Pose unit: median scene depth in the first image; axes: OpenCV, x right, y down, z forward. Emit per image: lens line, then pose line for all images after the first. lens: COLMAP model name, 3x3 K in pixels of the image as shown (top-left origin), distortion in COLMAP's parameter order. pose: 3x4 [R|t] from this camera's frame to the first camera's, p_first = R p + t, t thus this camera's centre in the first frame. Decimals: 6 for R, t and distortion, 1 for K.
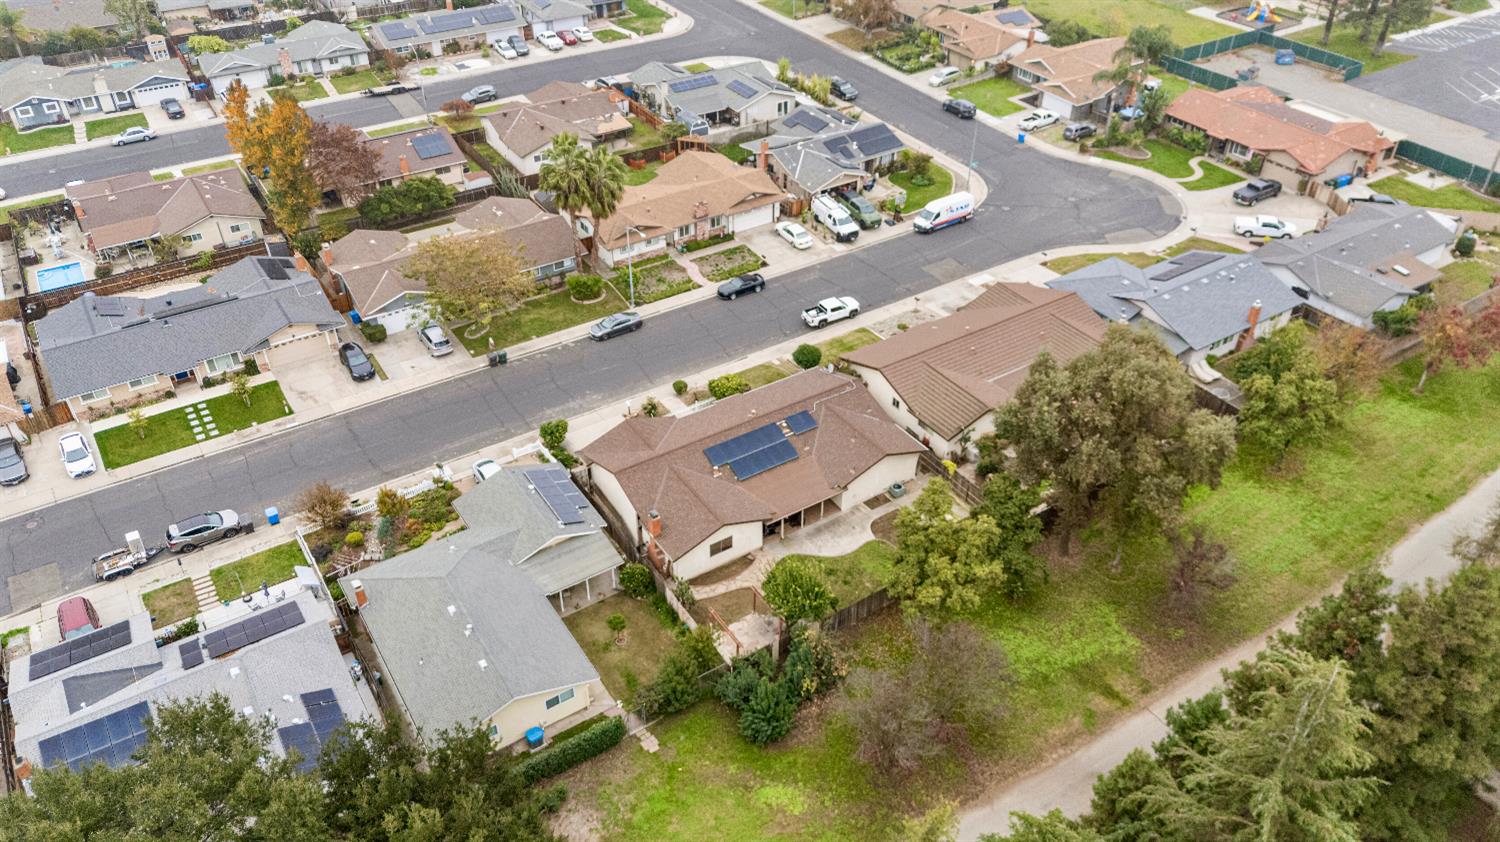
lens RADIAL K [[1102.6, 0, 750.0], [0, 1102.6, 421.0], [0, 0, 1]] dist [0.051596, -0.053416]
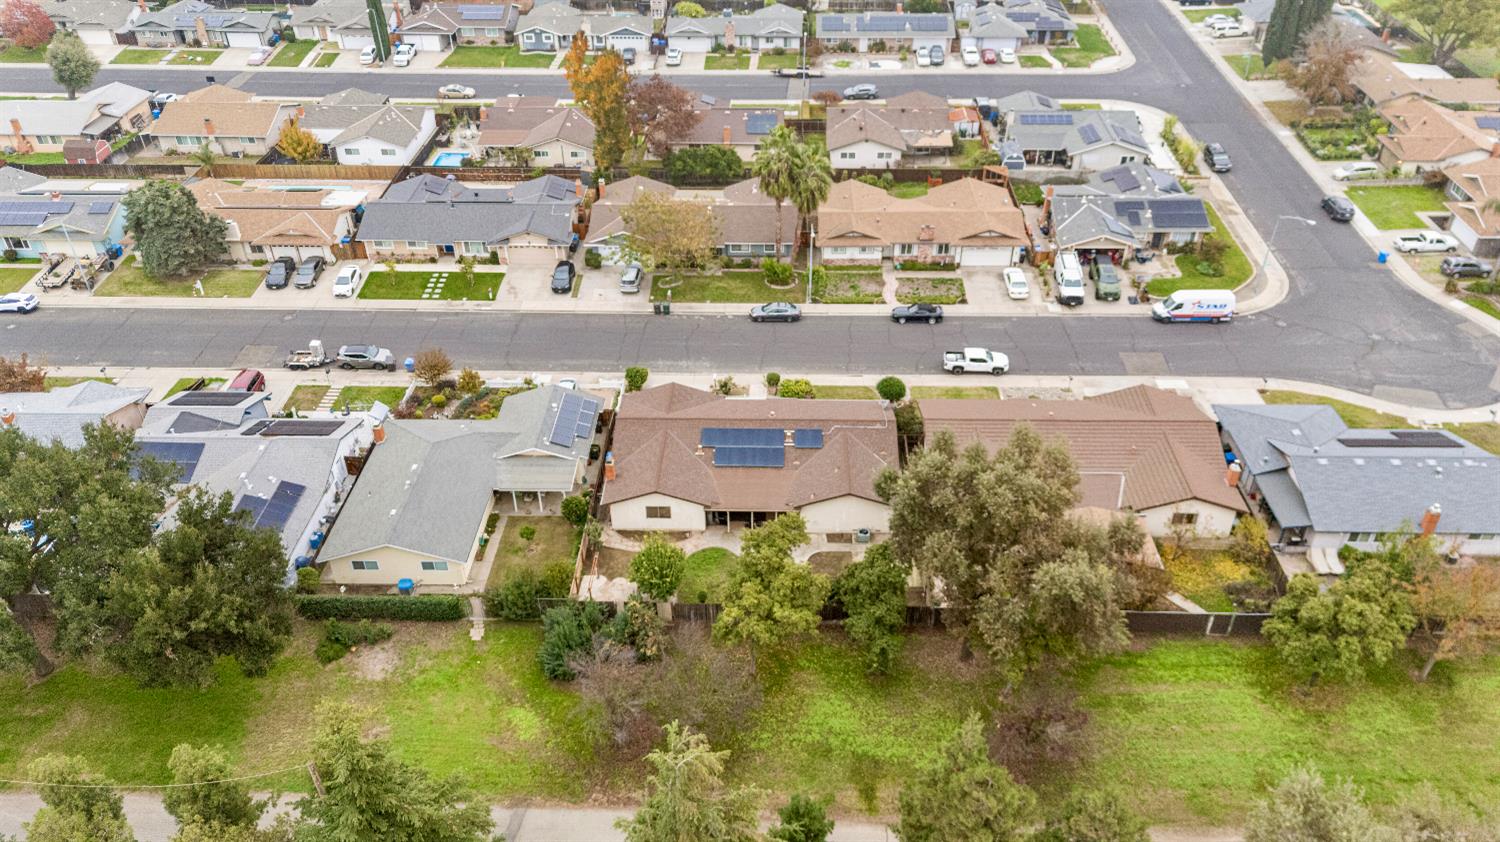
lens RADIAL K [[1102.6, 0, 750.0], [0, 1102.6, 421.0], [0, 0, 1]] dist [0.051596, -0.053416]
pose [[0.821489, 0.324835, -0.468656, 0.332626], [-0.330709, 0.940944, 0.072501, -0.048896], [0.464529, 0.095430, 0.880401, 0.059851]]
